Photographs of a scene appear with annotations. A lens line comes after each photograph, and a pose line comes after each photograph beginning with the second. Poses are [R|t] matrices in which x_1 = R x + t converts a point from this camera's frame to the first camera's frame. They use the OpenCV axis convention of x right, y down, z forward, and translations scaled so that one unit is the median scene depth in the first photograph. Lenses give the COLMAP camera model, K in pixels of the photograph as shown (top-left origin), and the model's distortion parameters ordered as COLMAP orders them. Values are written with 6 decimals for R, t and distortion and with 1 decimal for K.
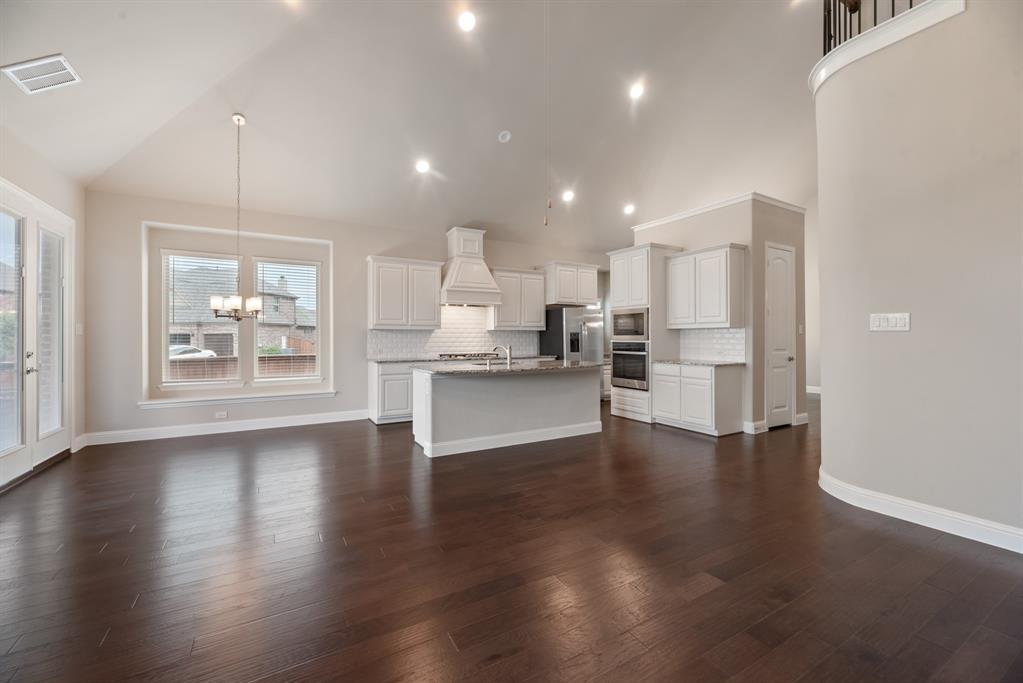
lens RADIAL K [[418.1, 0, 513.7], [0, 418.1, 333.0], [0, 0, 1]] dist [-0.002839, -0.000197]
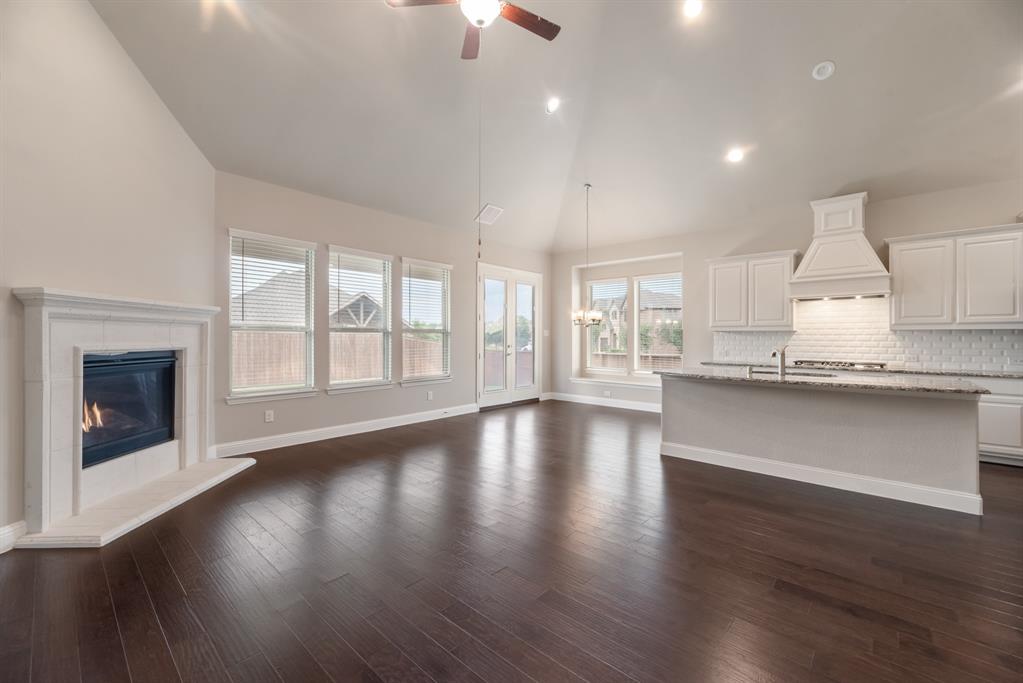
lens RADIAL K [[418.1, 0, 513.7], [0, 418.1, 333.0], [0, 0, 1]] dist [-0.002839, -0.000197]
pose [[0.312692, -0.008129, -0.949820, 0.480385], [0.002863, 0.999967, -0.007615, 0.001630], [0.949850, -0.000338, 0.312705, 0.229430]]
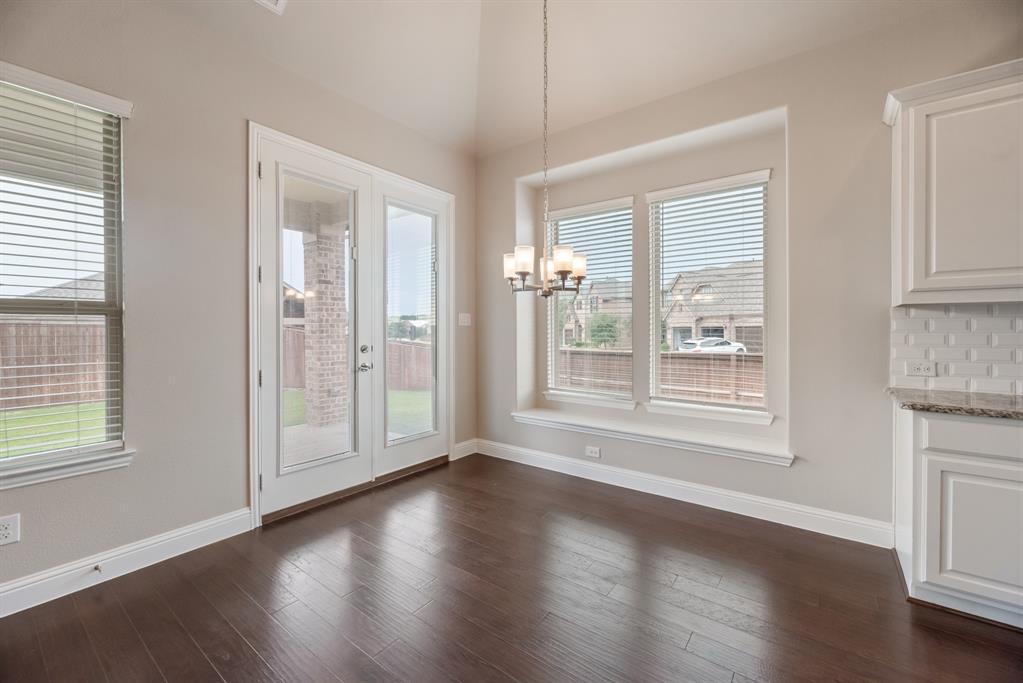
lens RADIAL K [[418.1, 0, 513.7], [0, 418.1, 333.0], [0, 0, 1]] dist [-0.002839, -0.000197]
pose [[0.392820, 0.007219, -0.919587, -0.147380], [0.008366, 0.999900, 0.011423, 0.007289], [0.919577, -0.012181, 0.392720, 0.570794]]
